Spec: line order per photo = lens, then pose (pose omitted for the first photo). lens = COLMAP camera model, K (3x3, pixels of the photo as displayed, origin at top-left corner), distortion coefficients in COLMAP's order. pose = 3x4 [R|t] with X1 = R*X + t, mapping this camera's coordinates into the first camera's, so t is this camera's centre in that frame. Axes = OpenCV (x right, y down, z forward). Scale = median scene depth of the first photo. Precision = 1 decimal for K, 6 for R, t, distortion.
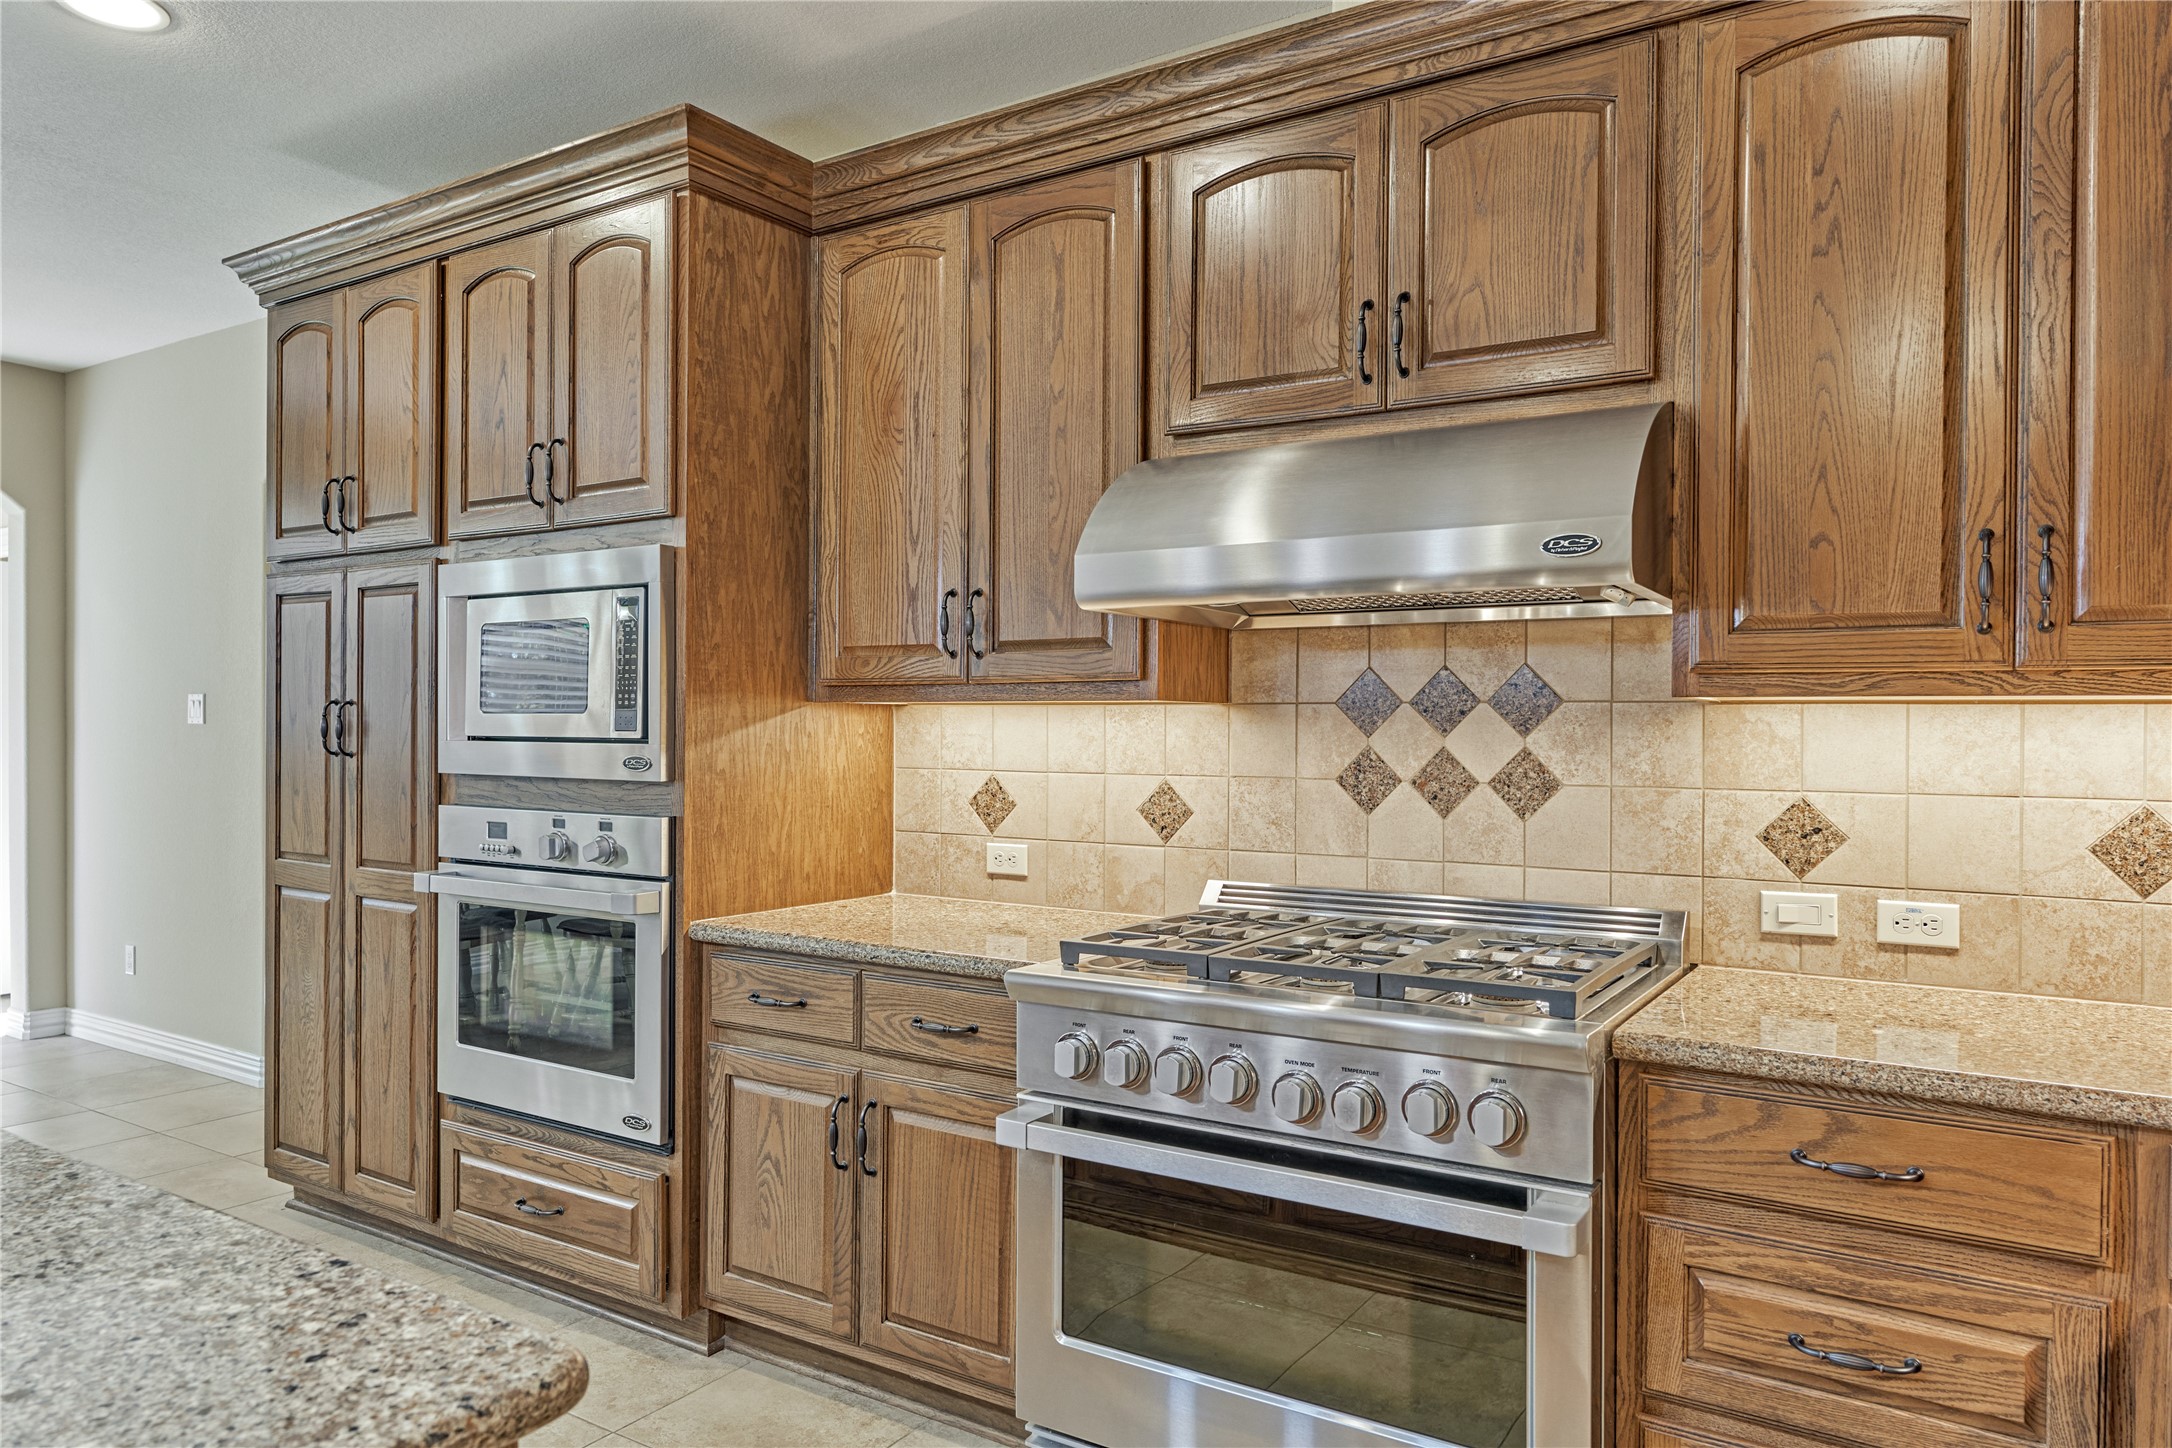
lens RADIAL K [[1419.8, 0, 1085.3], [0, 1419.8, 729.2], [0, 0, 1]] dist [0.003404, 0.000705]
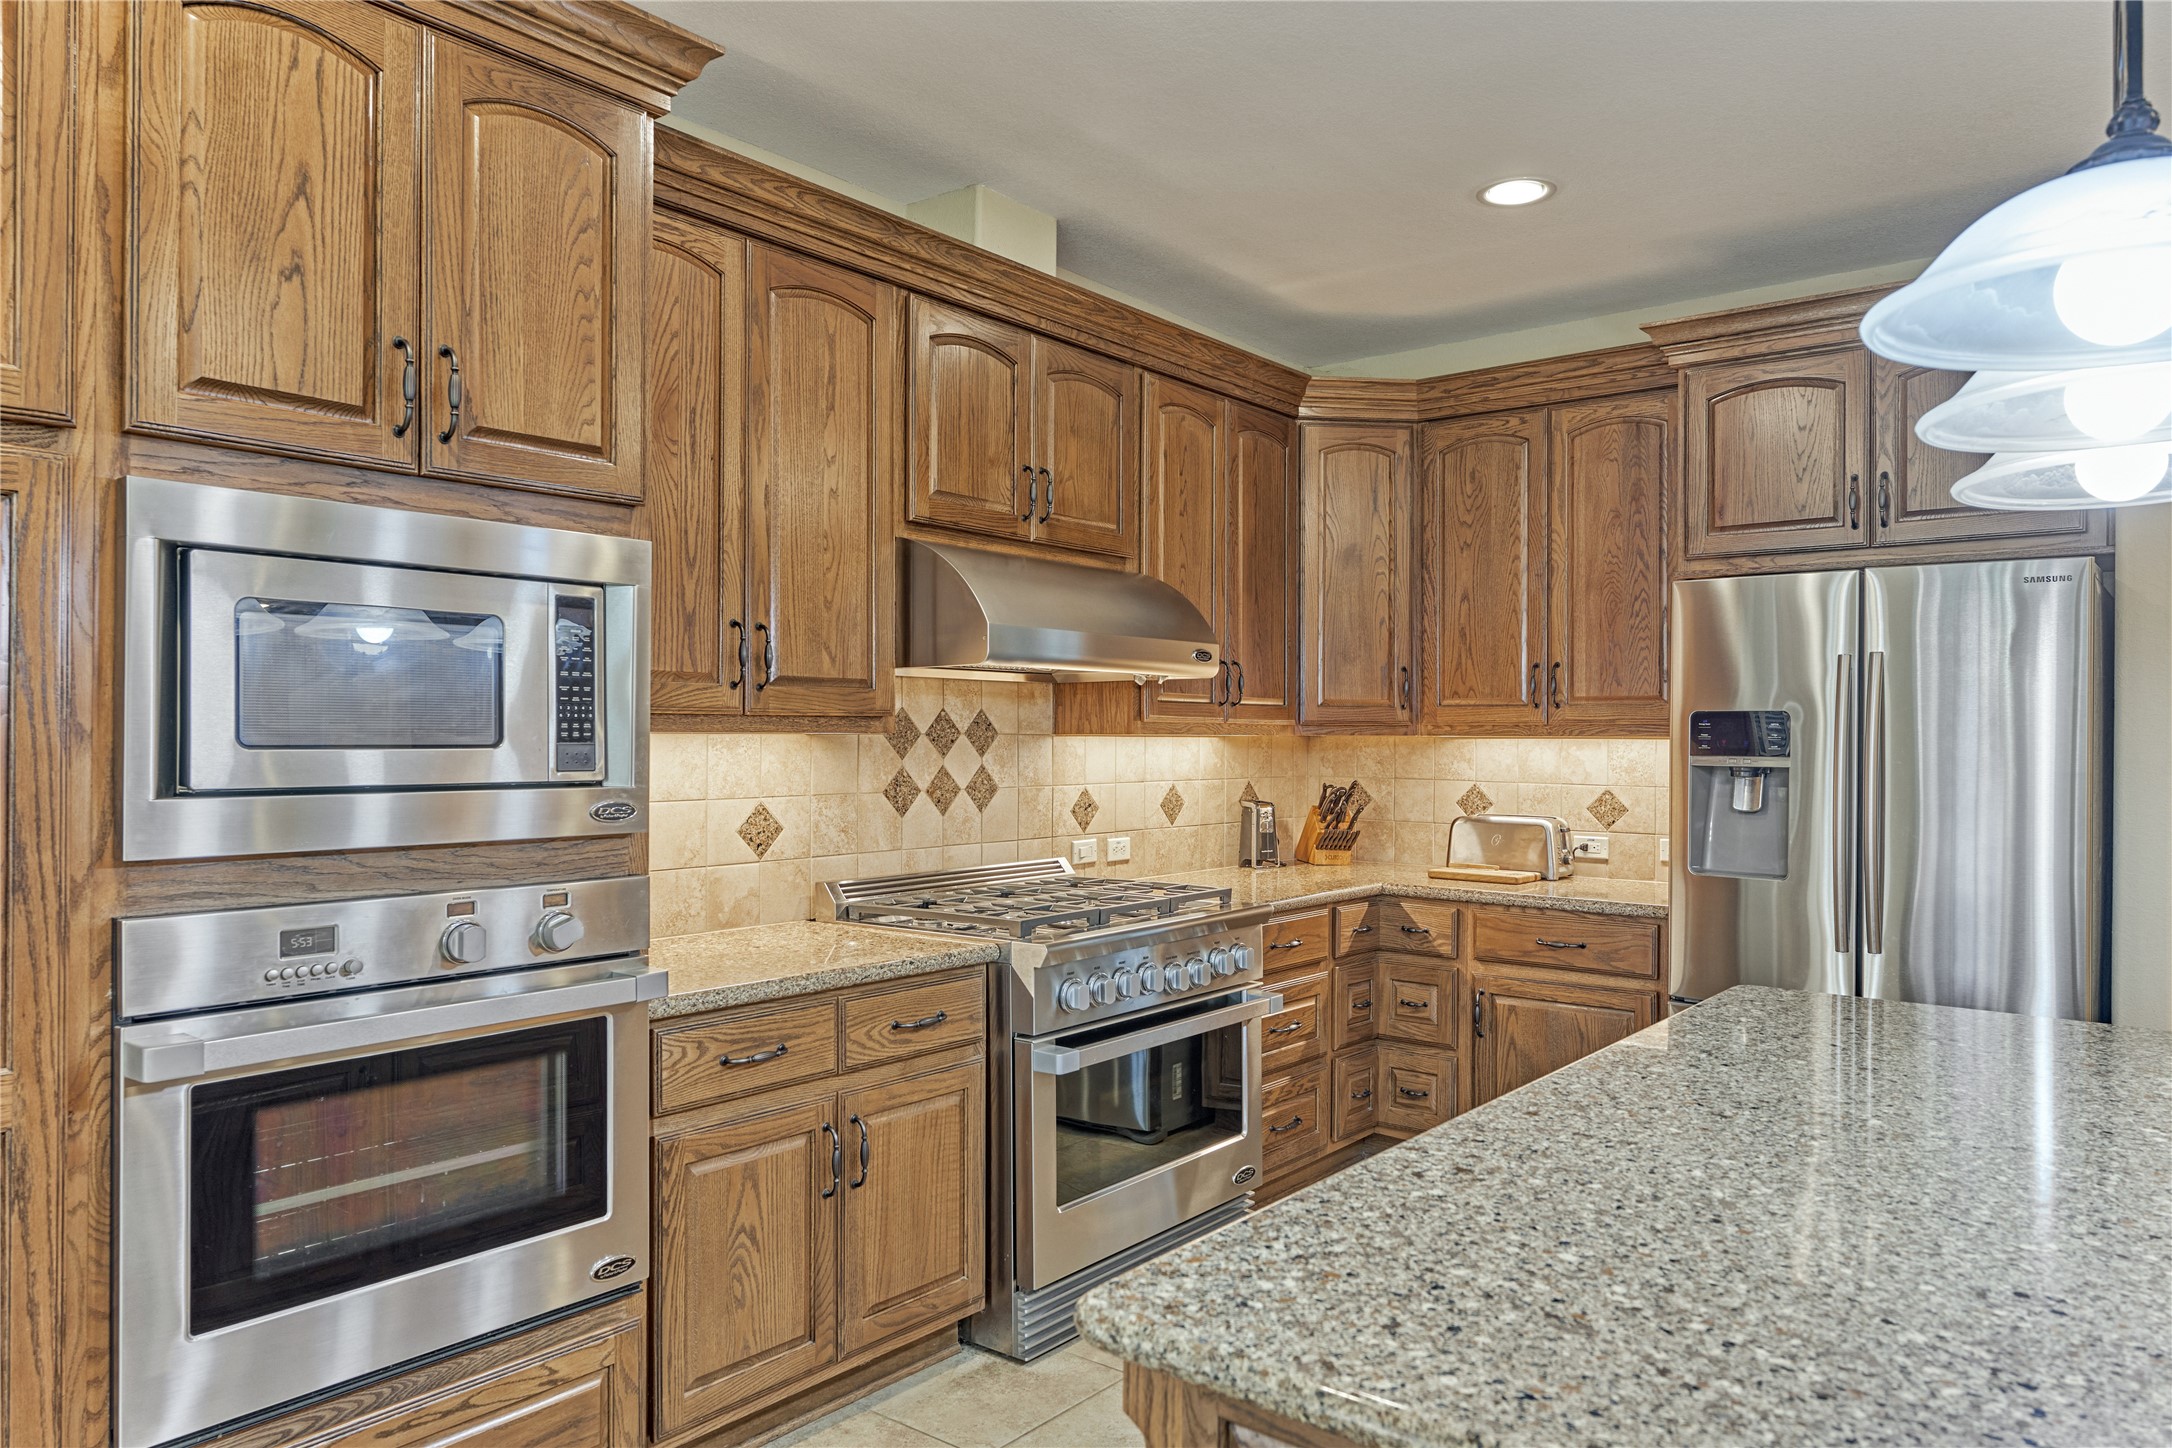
lens RADIAL K [[1440.5, 0, 1091.8], [0, 1440.5, 728.6], [0, 0, 1]] dist [0.001644, 0.000282]
pose [[0.099677, 0.000873, 0.995019, -1.085256], [0.000198, 1.000000, -0.000897, -0.021439], [-0.995020, 0.000286, 0.099677, 0.656645]]
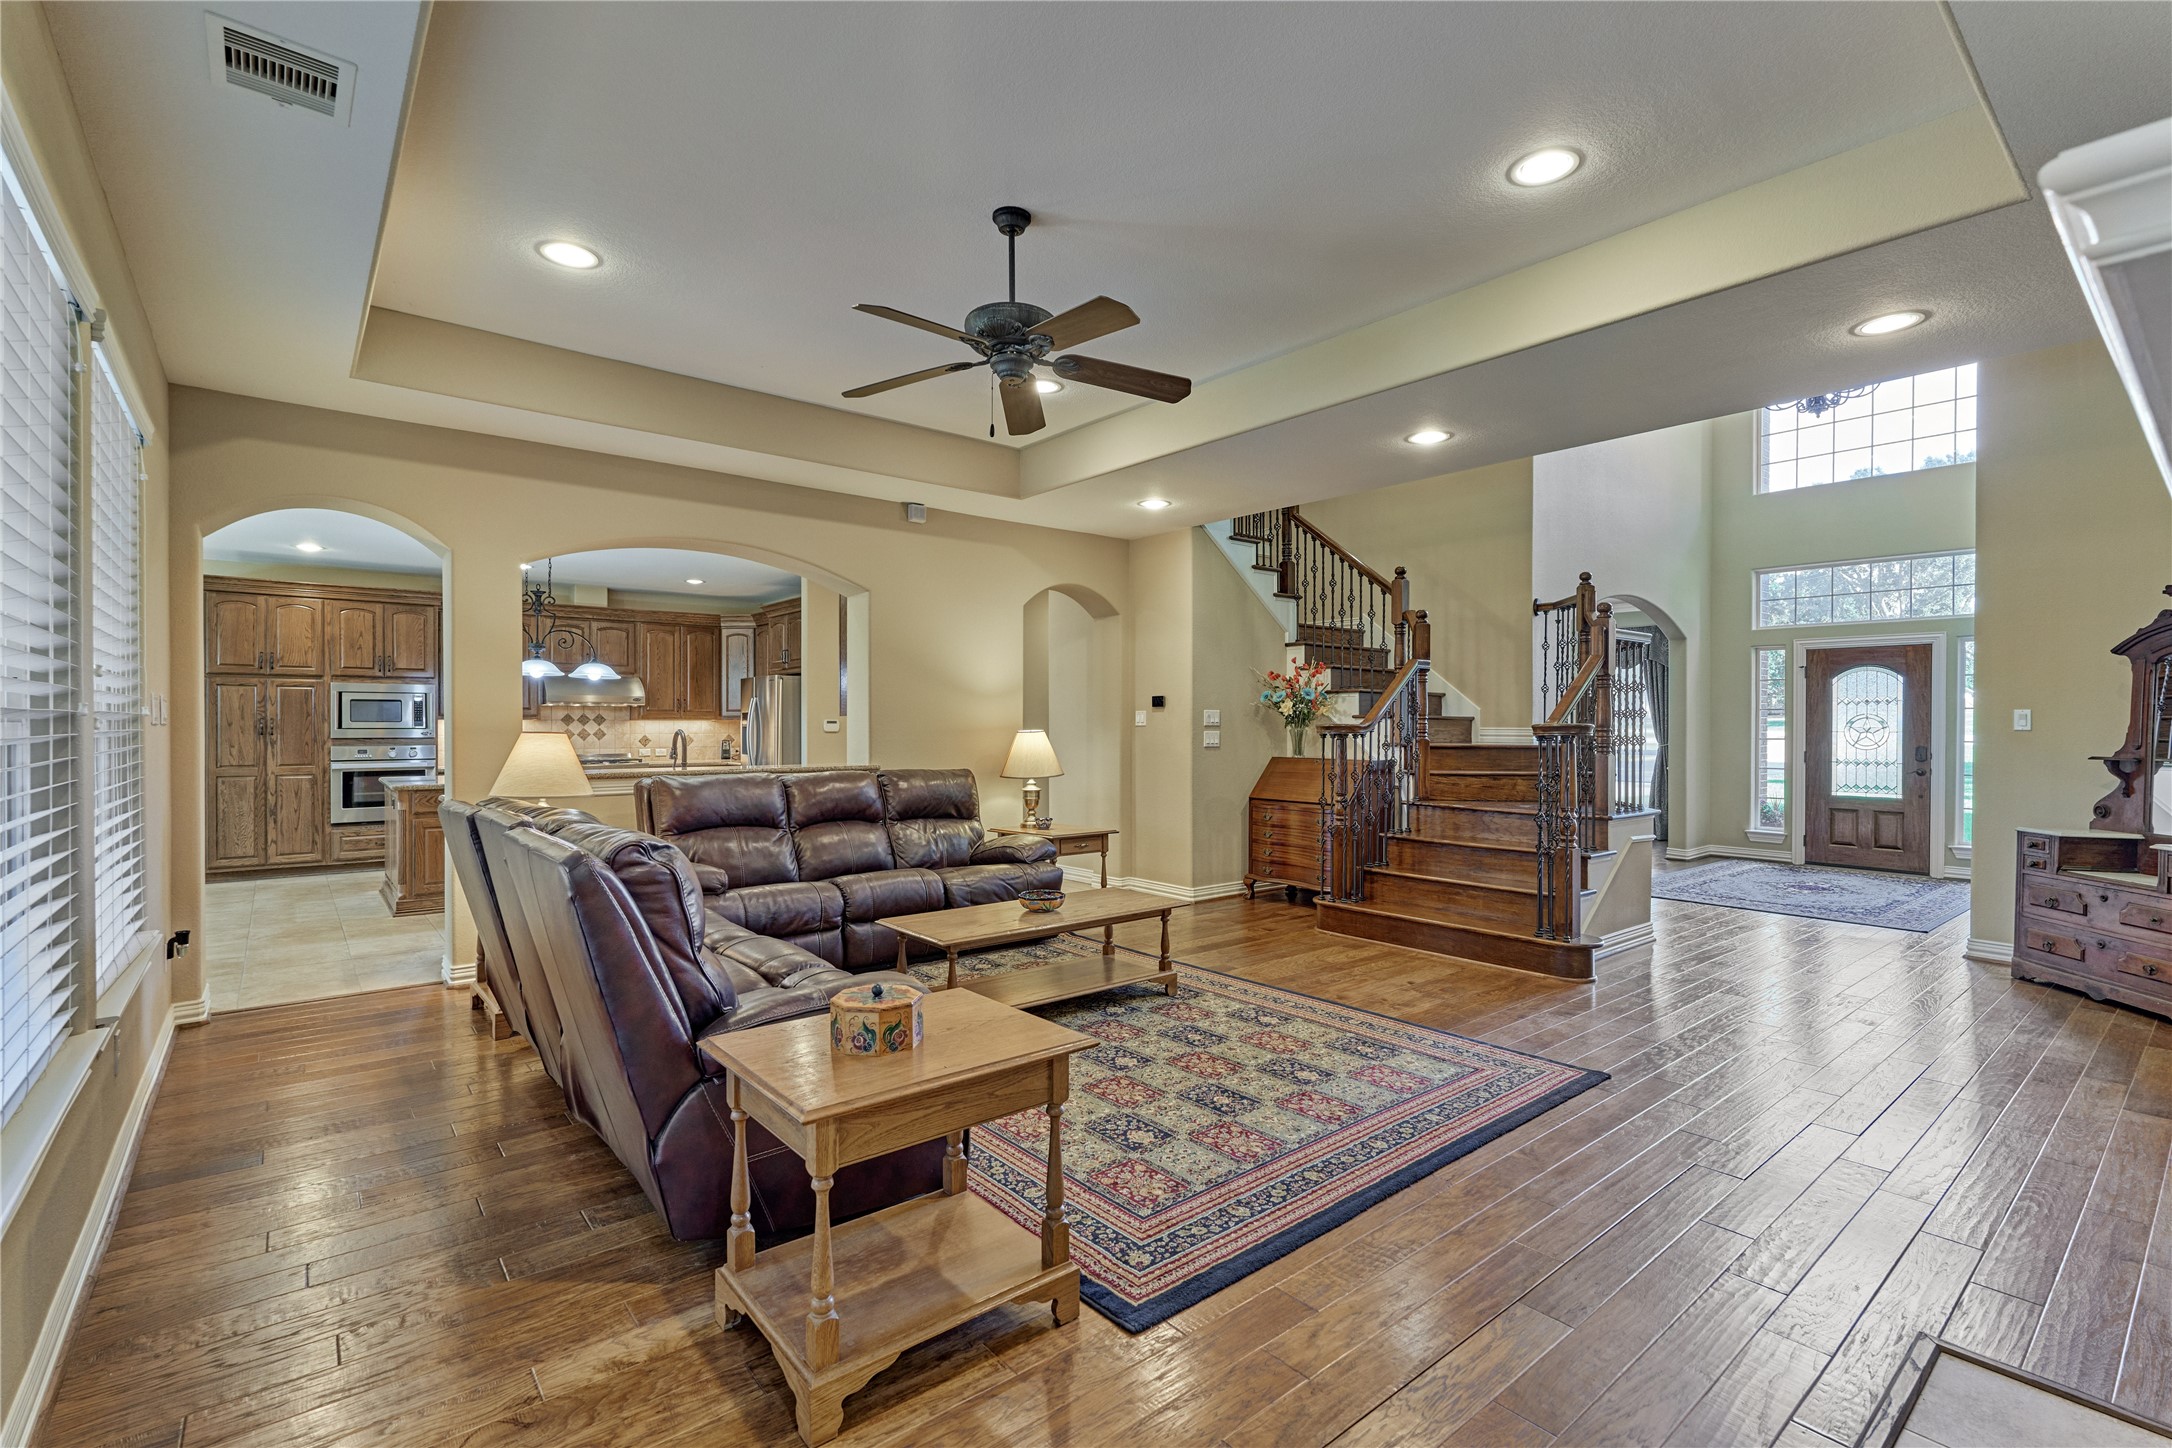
lens RADIAL K [[976.8, 0, 1083.6], [0, 976.8, 726.7], [0, 0, 1]] dist [-0.000136, -0.000523]
pose [[0.304273, -0.005006, 0.952572, -2.600760], [0.007740, 0.999966, 0.002782, 0.010575], [-0.952553, 0.006526, 0.304302, -1.889074]]
